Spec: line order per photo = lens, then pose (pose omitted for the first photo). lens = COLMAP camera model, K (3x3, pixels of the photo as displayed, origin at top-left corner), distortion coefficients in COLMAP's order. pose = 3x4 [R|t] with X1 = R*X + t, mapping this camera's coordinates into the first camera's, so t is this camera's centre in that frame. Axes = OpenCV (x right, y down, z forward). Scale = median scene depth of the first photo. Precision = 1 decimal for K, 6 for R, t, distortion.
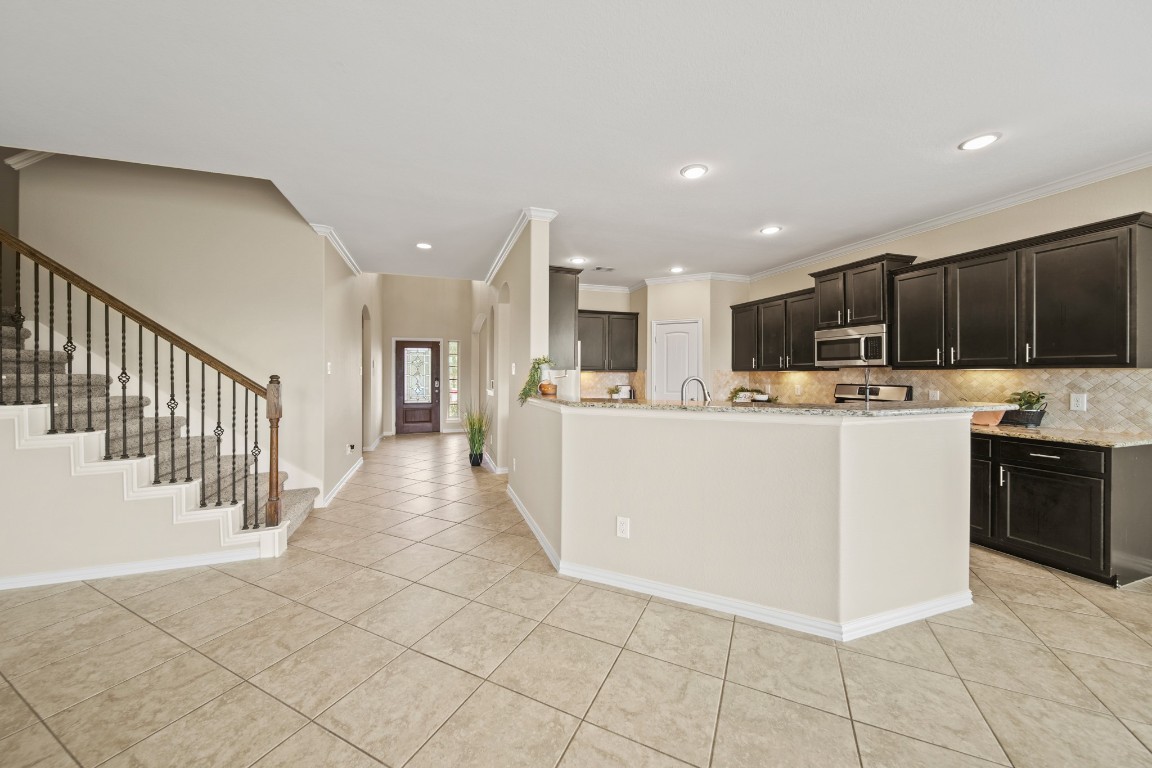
lens RADIAL K [[411.3, 0, 570.7], [0, 411.3, 373.4], [0, 0, 1]] dist [0.001395, 0.000142]
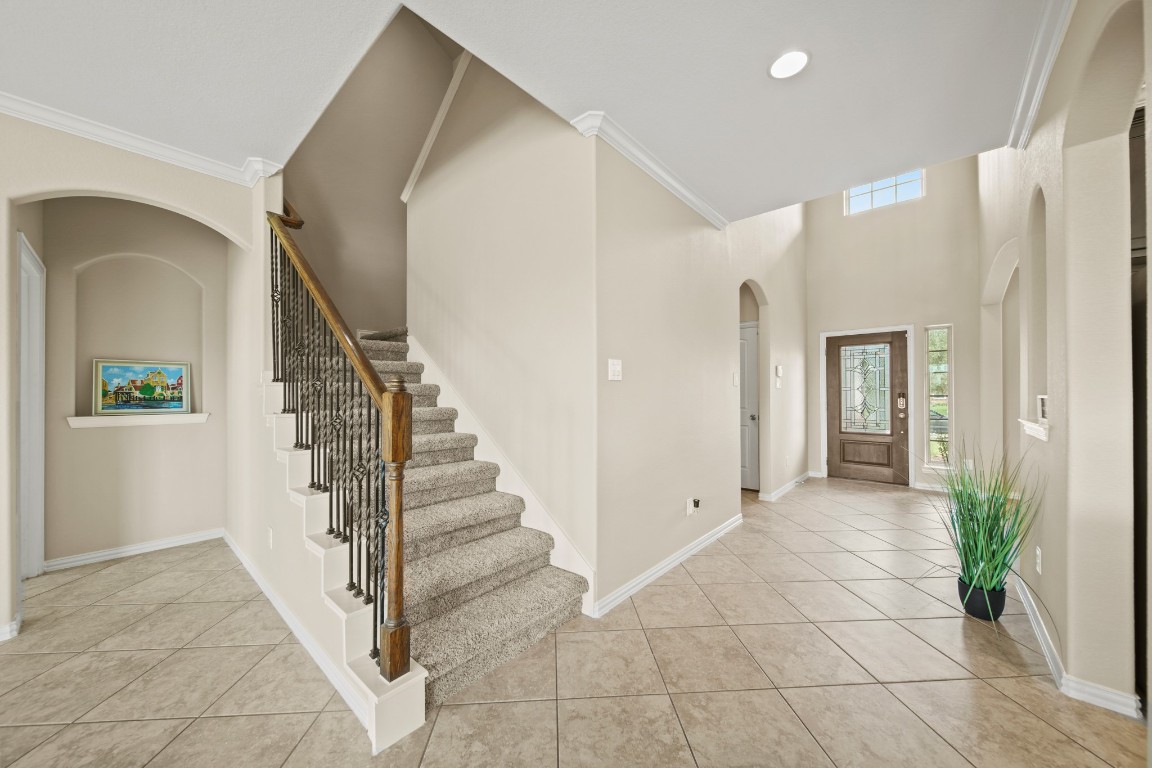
lens RADIAL K [[411.3, 0, 570.8], [0, 411.3, 388.2], [0, 0, 1]] dist [0.001395, 0.000142]
pose [[0.504853, -0.010035, -0.863147, -0.056640], [0.003074, 0.999947, -0.009827, 0.008748], [0.863200, 0.002307, 0.504857, 0.300340]]
